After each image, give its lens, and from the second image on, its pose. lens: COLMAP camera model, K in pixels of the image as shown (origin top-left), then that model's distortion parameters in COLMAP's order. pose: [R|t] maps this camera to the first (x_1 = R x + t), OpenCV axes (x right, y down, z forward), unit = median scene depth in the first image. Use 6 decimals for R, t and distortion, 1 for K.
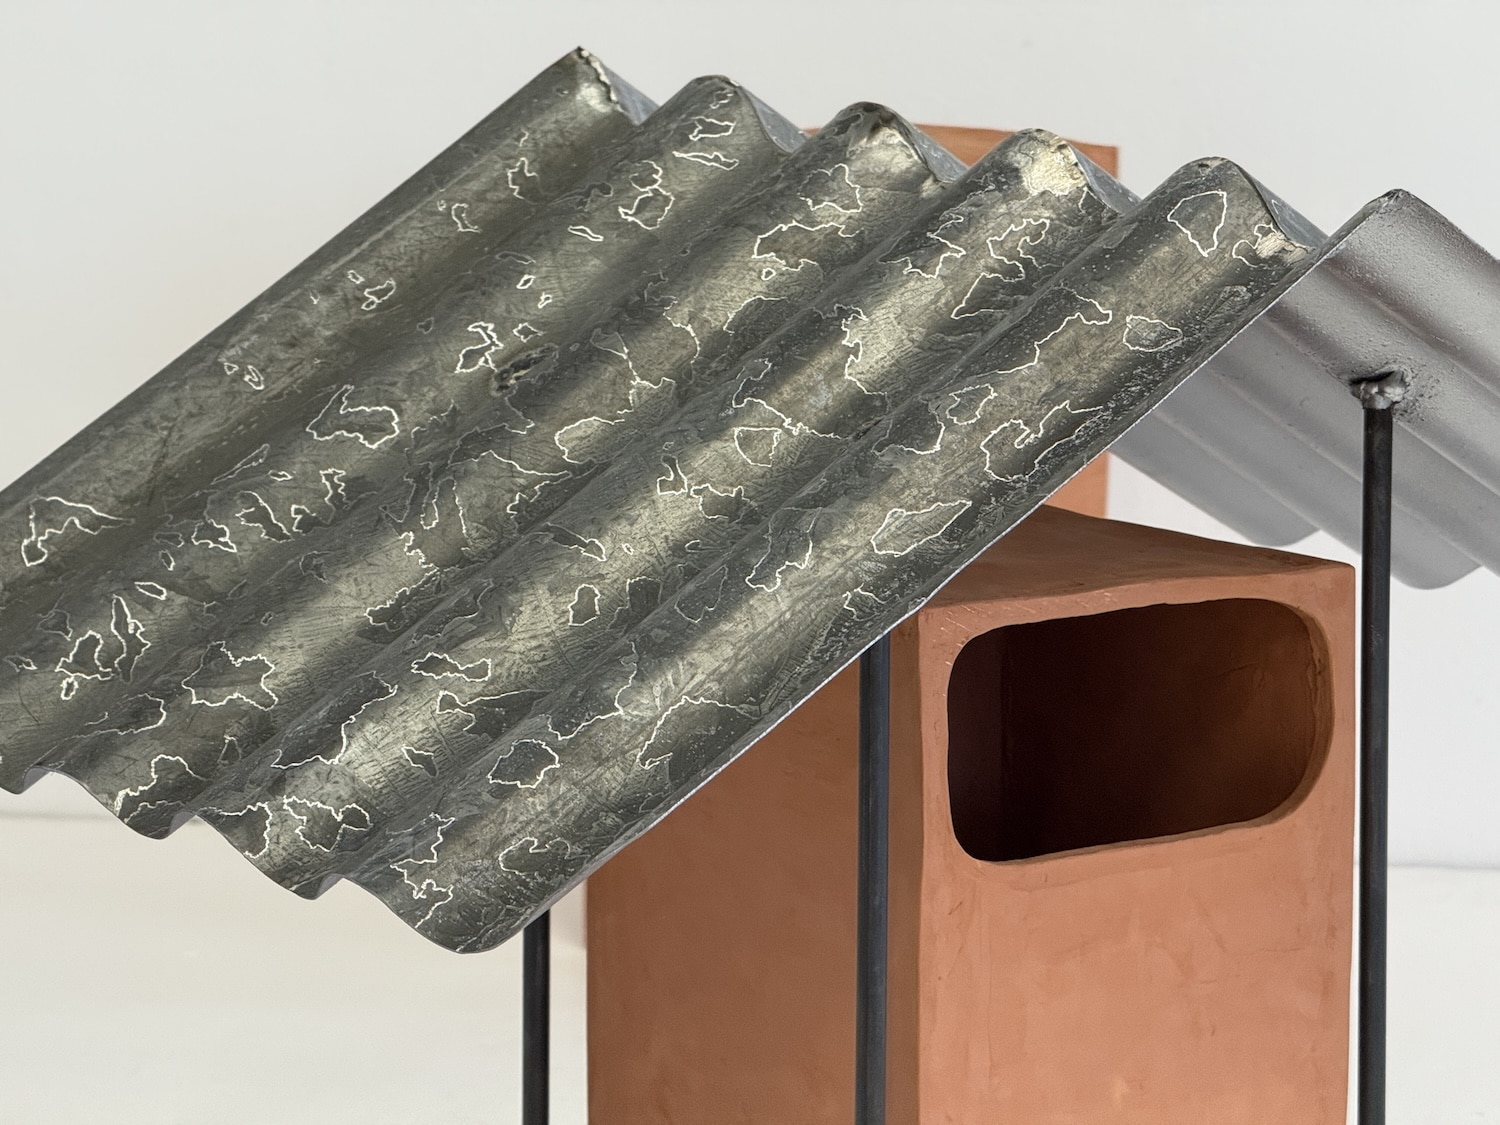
lens RADIAL K [[5282.0, 0, 865.1], [0, 5282.0, 562.1], [0, 0, 1]] dist [0.110989, 2.301542]
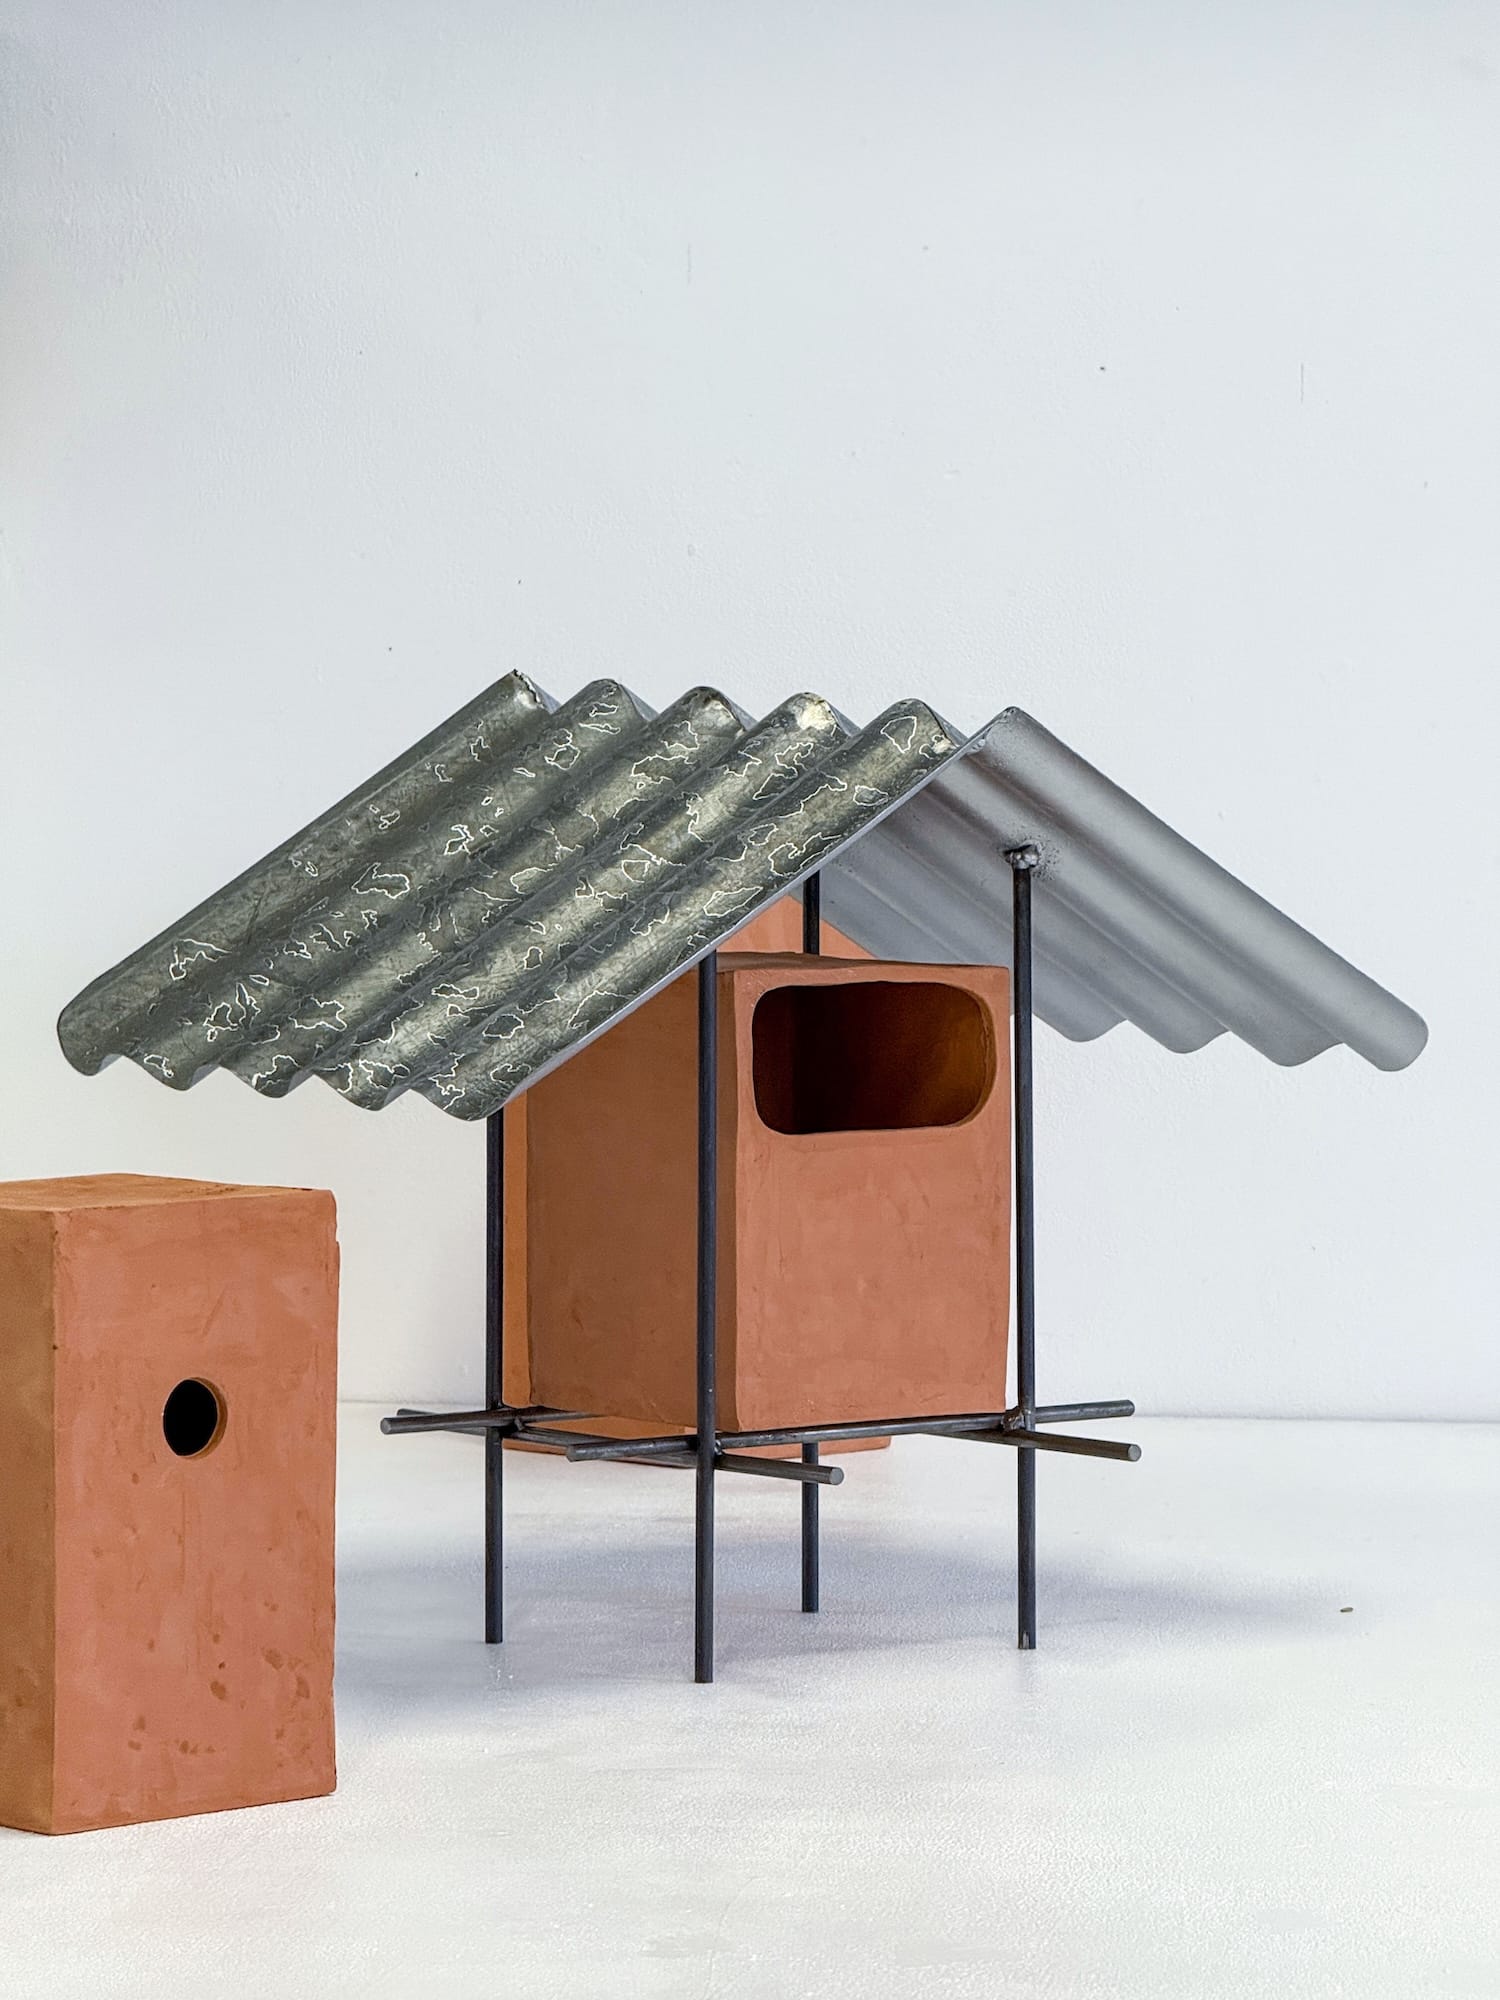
lens RADIAL K [[7042.7, 0, 750.0], [0, 7042.7, 1000.0], [0, 0, 1]] dist [0.110989, 2.301542]
pose [[0.999981, -0.005315, 0.003010, 0.008392], [0.005621, 0.993598, -0.112832, 0.259706], [-0.002391, 0.112847, 0.993610, -1.156252]]
